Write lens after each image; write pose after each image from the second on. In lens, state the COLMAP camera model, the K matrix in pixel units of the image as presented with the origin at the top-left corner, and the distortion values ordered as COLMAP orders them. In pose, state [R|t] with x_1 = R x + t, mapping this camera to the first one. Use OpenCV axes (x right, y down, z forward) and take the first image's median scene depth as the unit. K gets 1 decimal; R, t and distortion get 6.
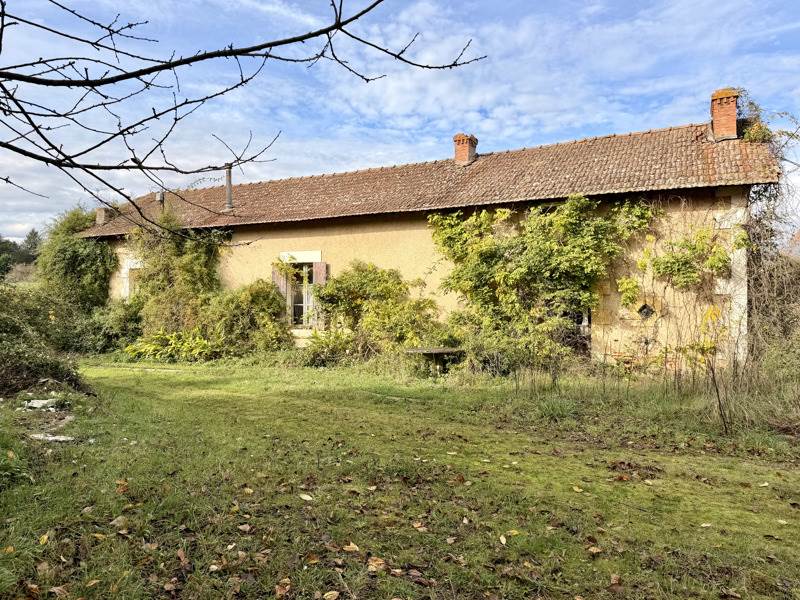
lens RADIAL K [[559.9, 0, 400.2], [0, 559.9, 301.1], [0, 0, 1]] dist [0.007646, 0.000416]
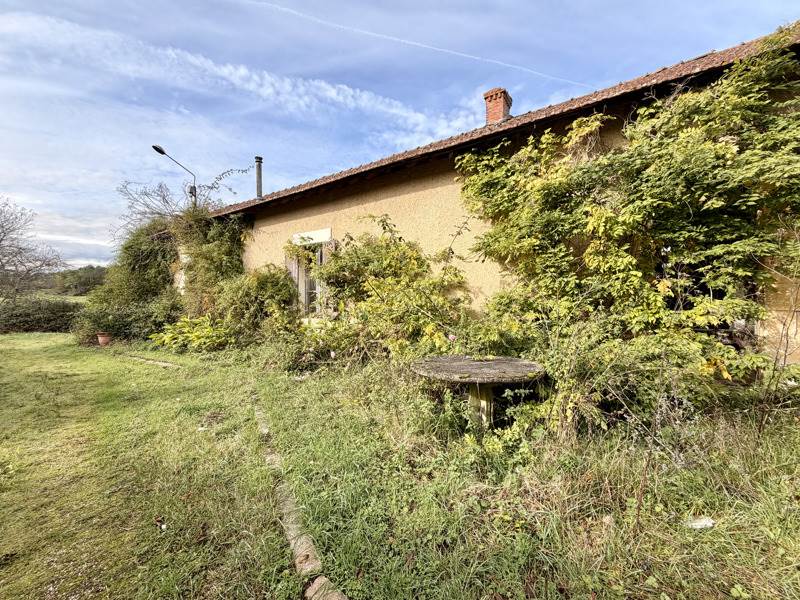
lens RADIAL K [[322.2, 0, 399.1], [0, 322.2, 299.8], [0, 0, 1]] dist [-0.002174, -0.000040]
pose [[0.993524, -0.005673, -0.113485, 0.024225], [0.005861, 0.999982, 0.001324, 0.025338], [0.113475, -0.001981, 0.993539, 0.600890]]
